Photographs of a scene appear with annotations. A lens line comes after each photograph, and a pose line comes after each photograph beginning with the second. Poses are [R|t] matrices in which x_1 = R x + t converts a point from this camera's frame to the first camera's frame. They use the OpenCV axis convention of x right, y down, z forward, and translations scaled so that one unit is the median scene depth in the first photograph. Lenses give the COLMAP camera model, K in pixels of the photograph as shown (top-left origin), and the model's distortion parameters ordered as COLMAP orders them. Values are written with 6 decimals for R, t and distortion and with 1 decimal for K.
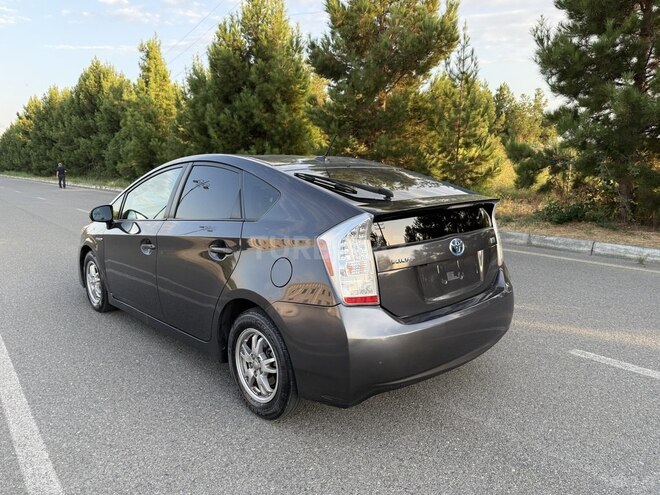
lens RADIAL K [[464.4, 0, 359.0], [0, 464.4, 260.7], [0, 0, 1]] dist [0.052039, -0.001531]
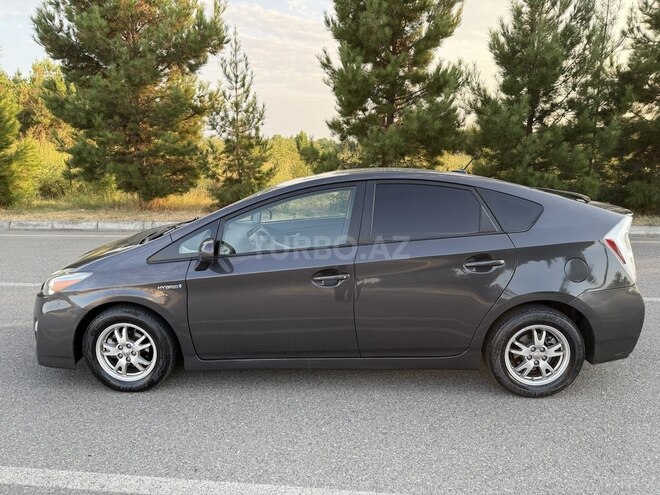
lens RADIAL K [[477.7, 0, 330.0], [0, 477.7, 247.5], [0, 0, 1]] dist [0.001731, -0.009772]
pose [[0.725970, -0.130935, 0.675147, -0.379874], [0.141058, 0.989186, 0.040162, -0.044973], [-0.673105, 0.066078, 0.736589, 0.126833]]
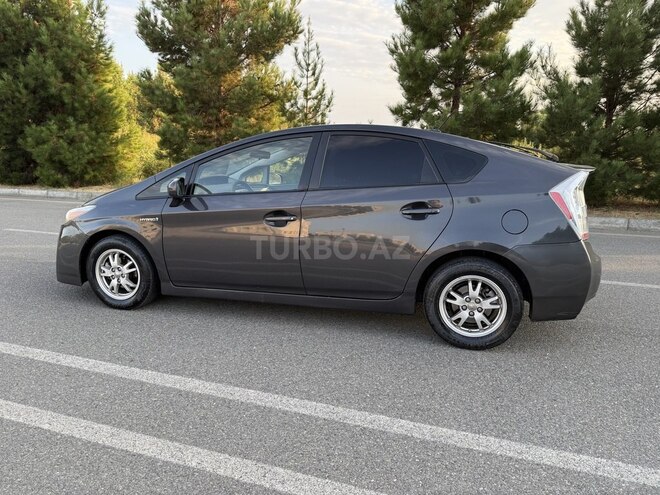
lens RADIAL K [[483.0, 0, 333.5], [0, 483.0, 249.1], [0, 0, 1]] dist [0.009356, -0.009377]
pose [[0.862863, -0.076299, 0.499646, -0.310639], [0.081892, 0.996583, 0.010762, 0.011148], [-0.498760, 0.031631, 0.866163, 0.034275]]
